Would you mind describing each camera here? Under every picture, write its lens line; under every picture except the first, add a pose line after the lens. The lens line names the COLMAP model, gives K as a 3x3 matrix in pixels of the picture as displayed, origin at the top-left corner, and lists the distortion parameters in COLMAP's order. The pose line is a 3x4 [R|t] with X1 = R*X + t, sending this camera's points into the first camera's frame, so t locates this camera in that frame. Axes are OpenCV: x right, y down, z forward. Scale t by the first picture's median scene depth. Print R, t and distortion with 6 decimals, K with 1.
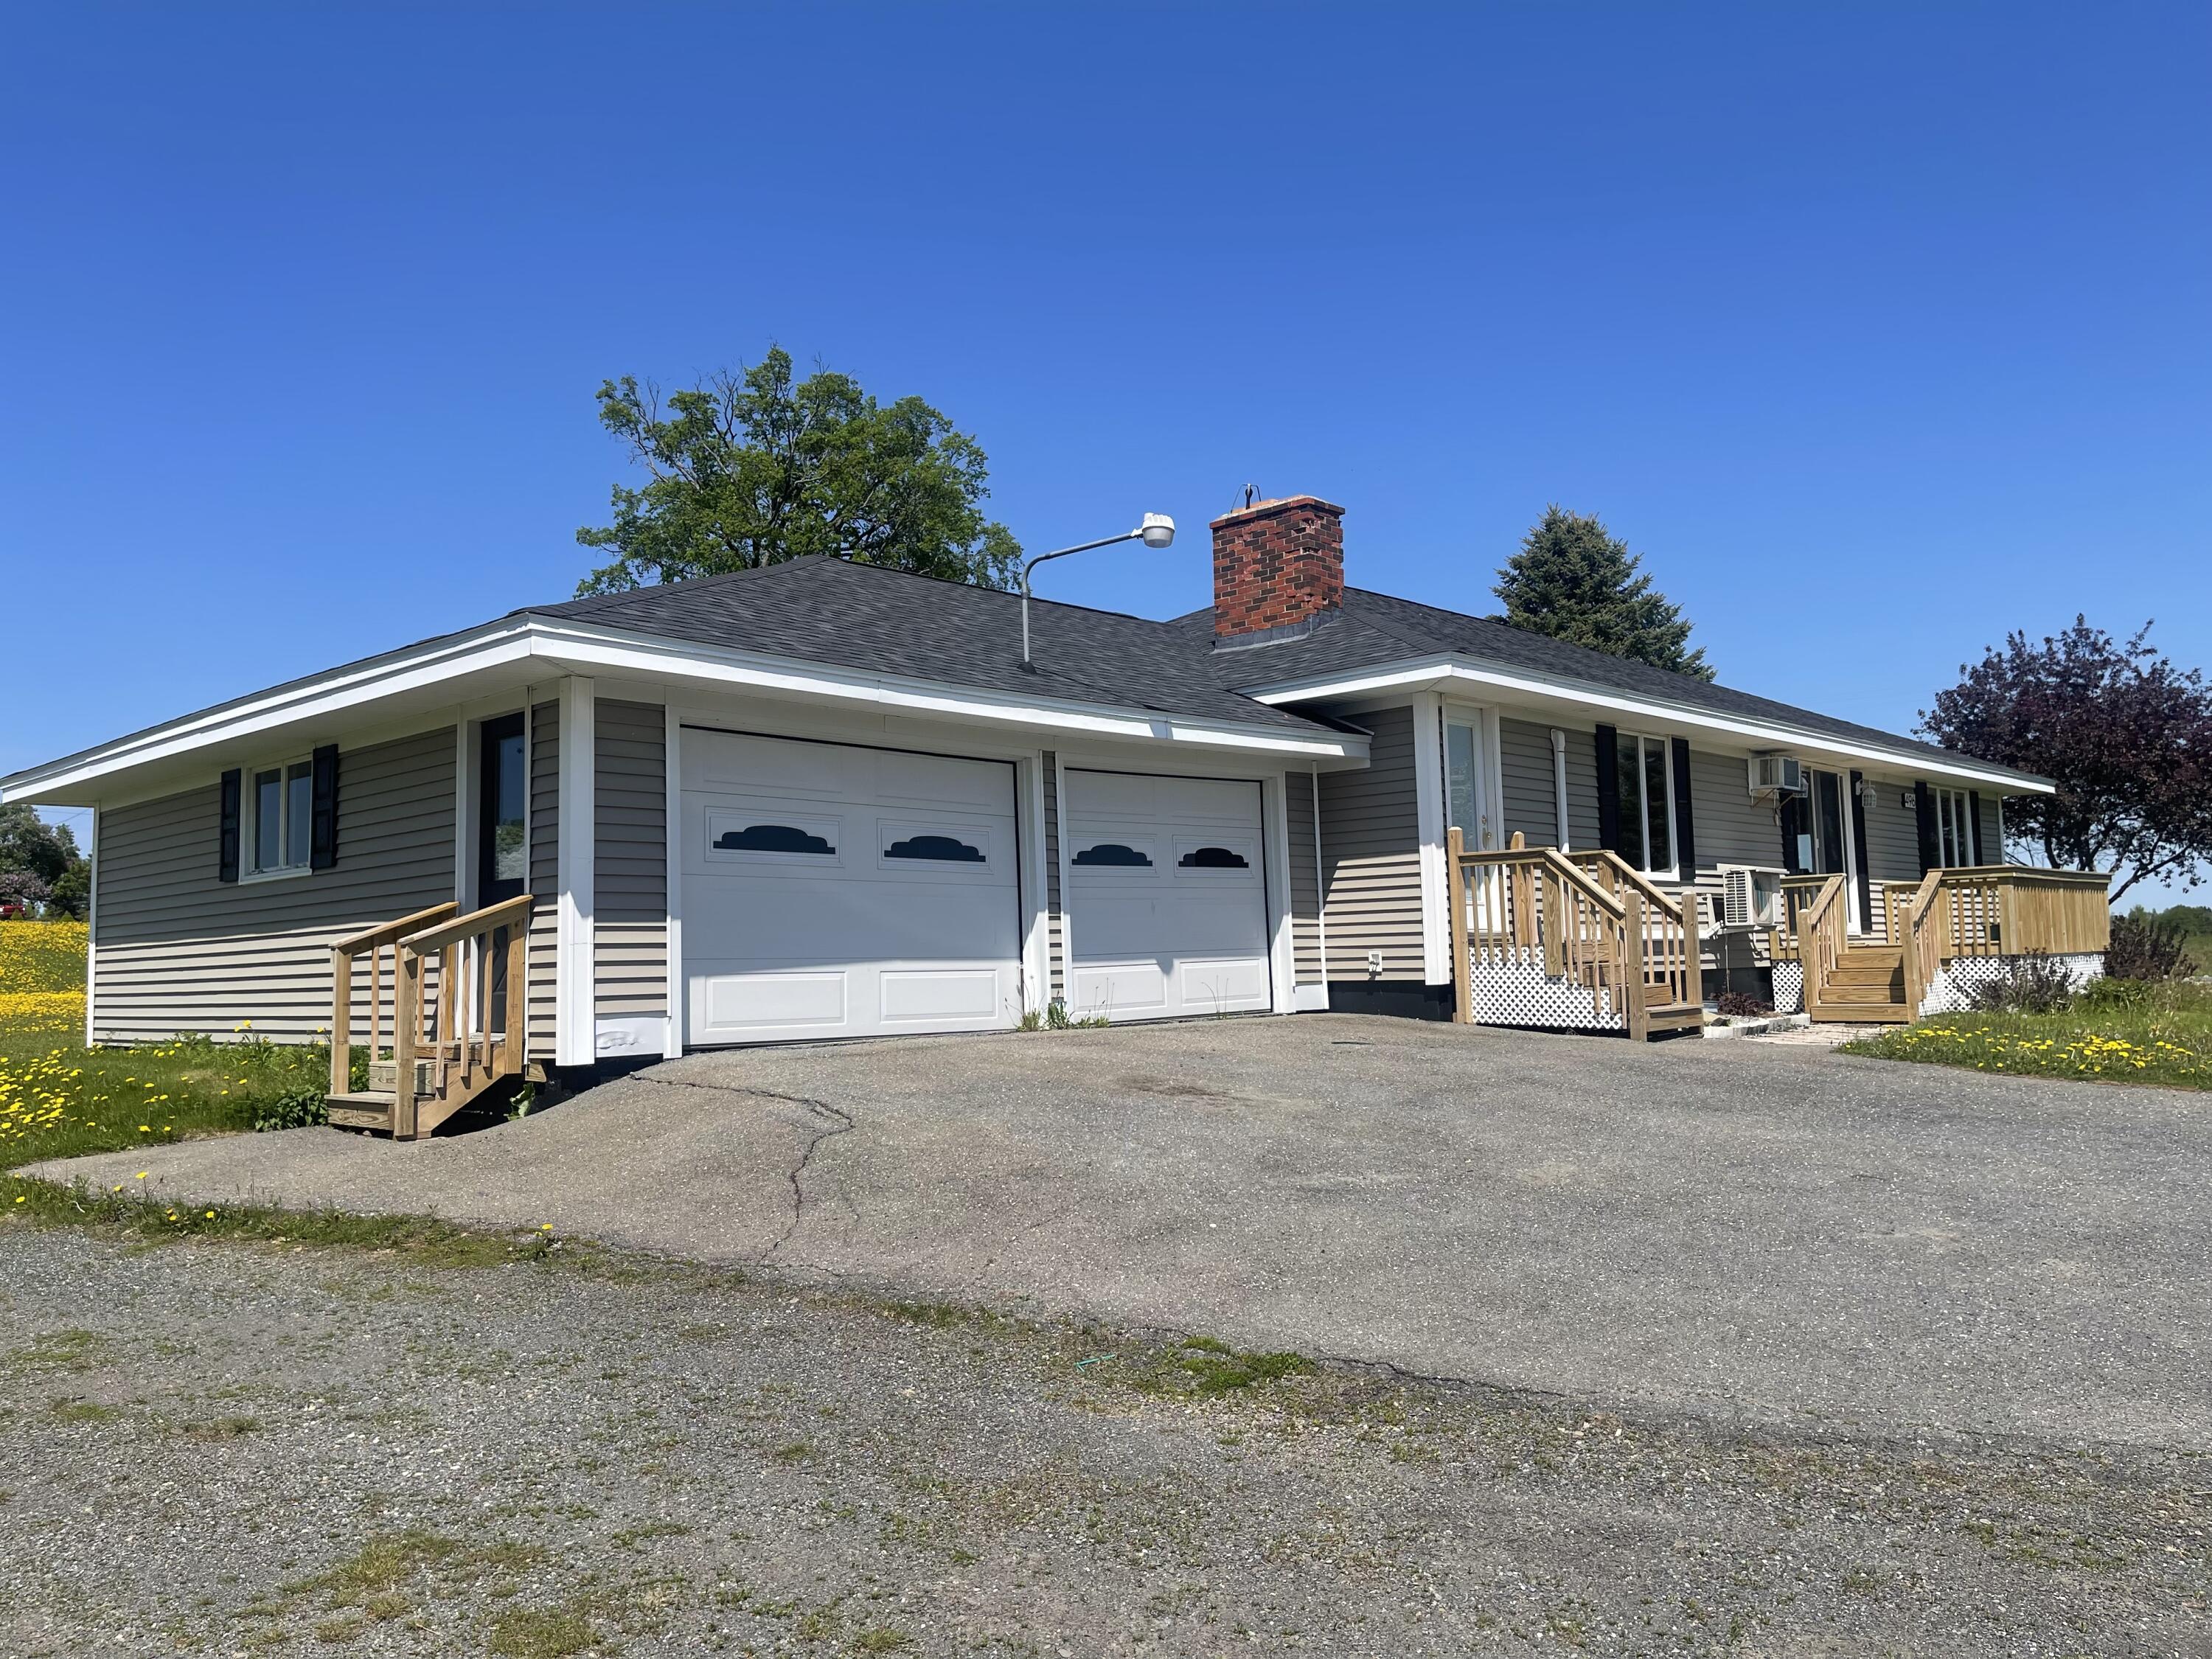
lens RADIAL K [[1671.3, 0, 1093.7], [0, 1671.3, 832.2], [0, 0, 1]] dist [0.035992, -0.011001]
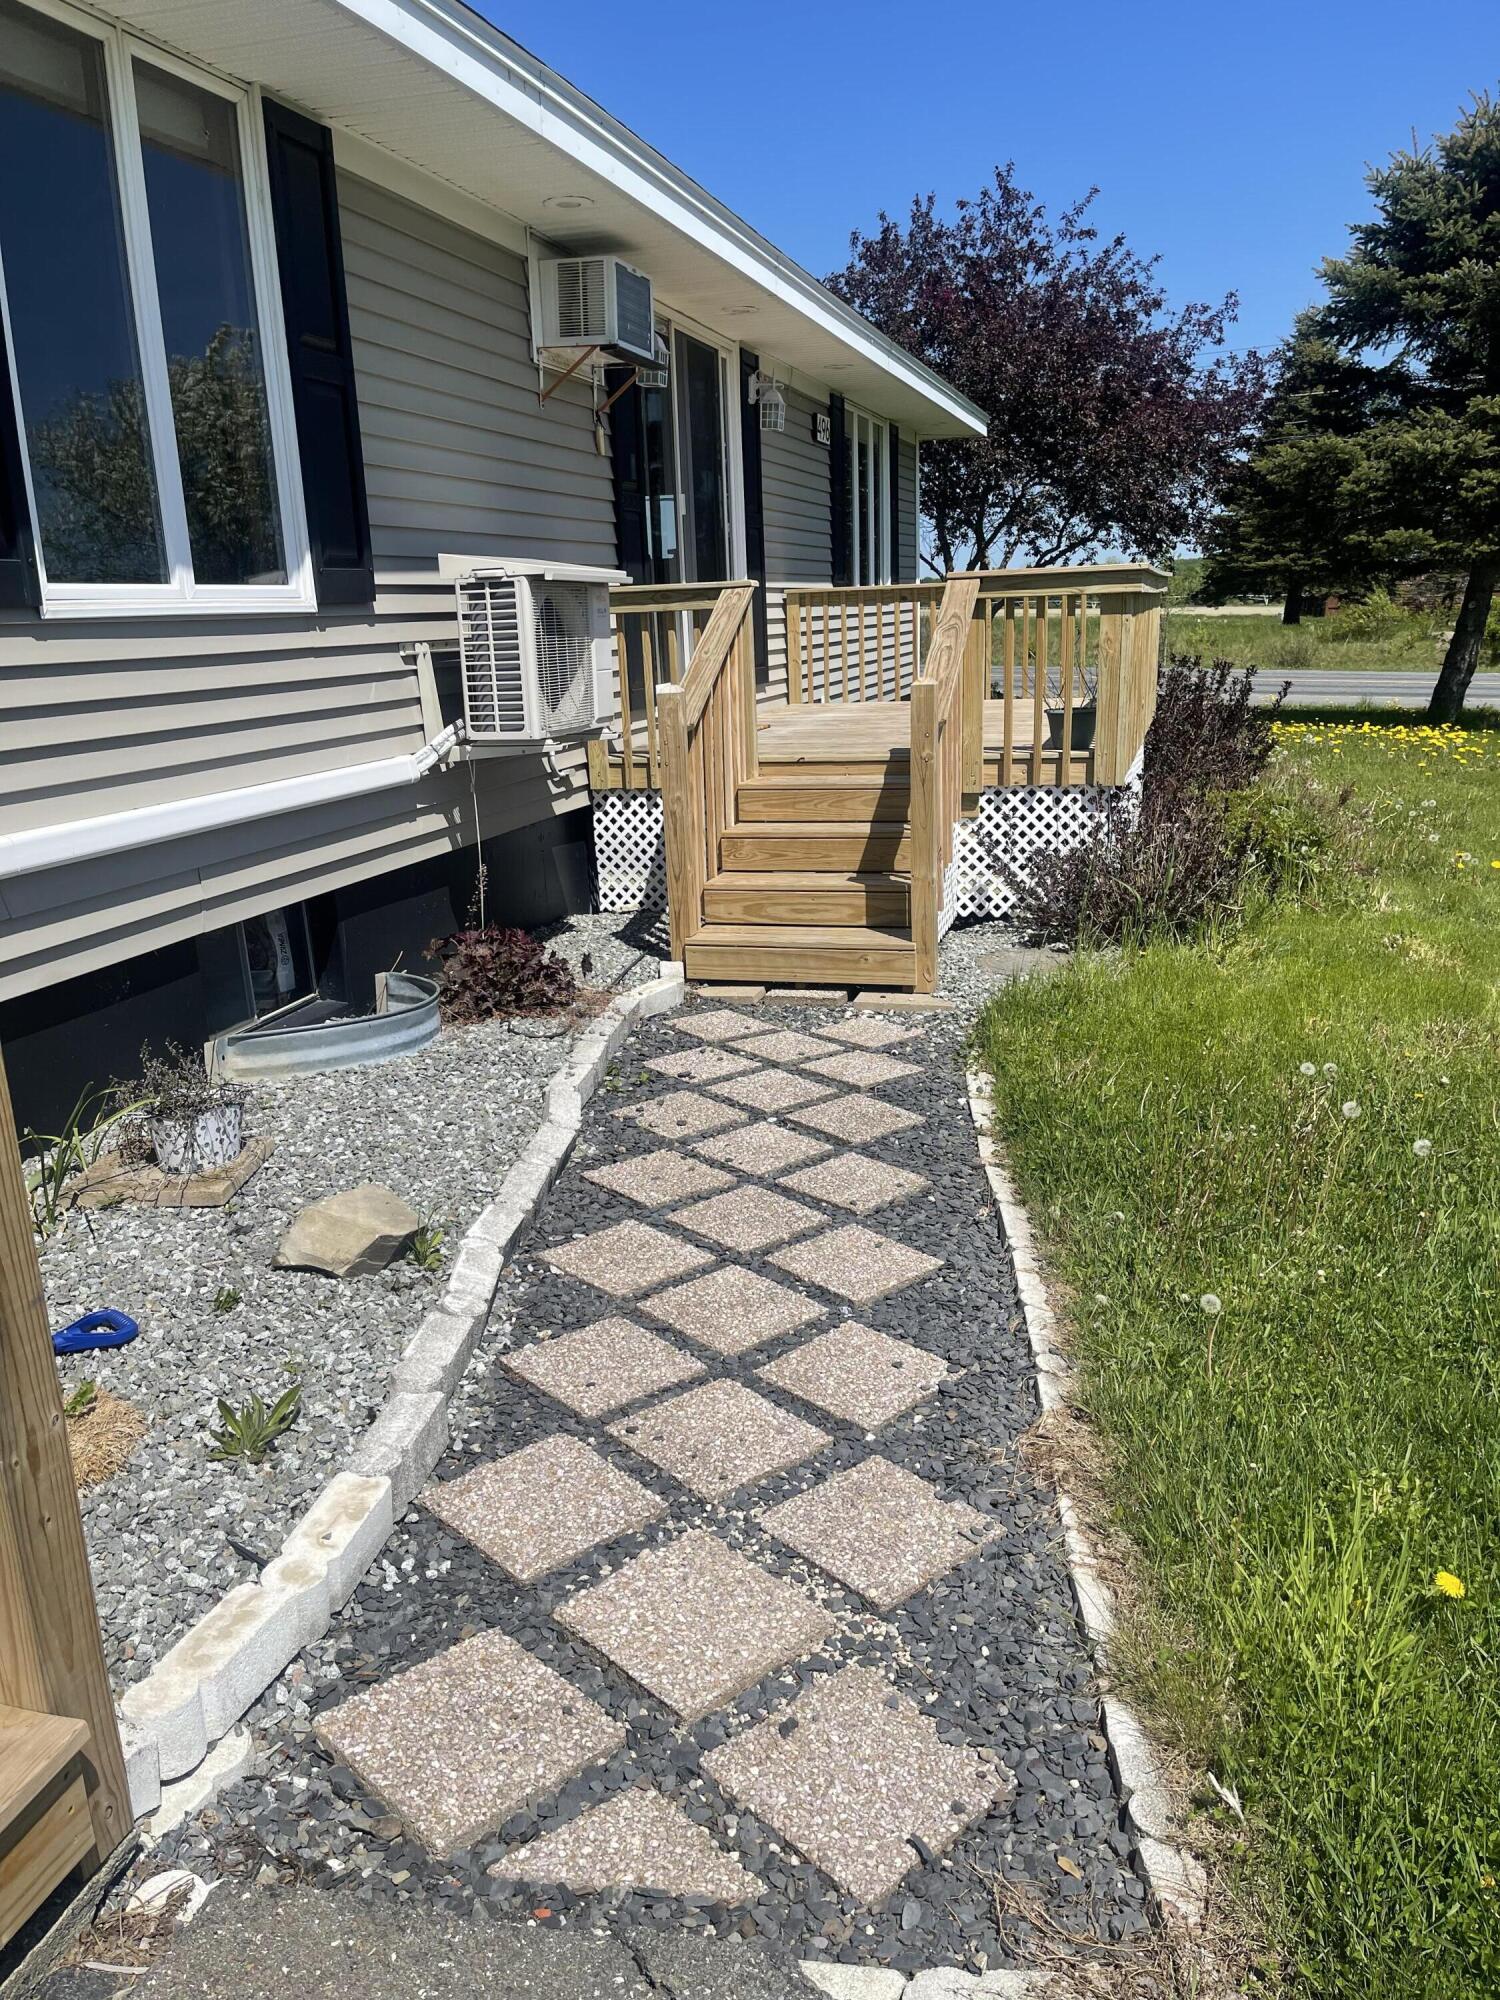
lens RADIAL K [[1511.1, 0, 759.0], [0, 1511.1, 994.7], [0, 0, 1]] dist [0.035992, -0.011001]
pose [[0.884842, -0.119837, 0.450216, 0.279288], [-0.025424, 0.952492, 0.303500, 0.009111], [-0.465198, -0.279996, 0.839758, 0.686348]]
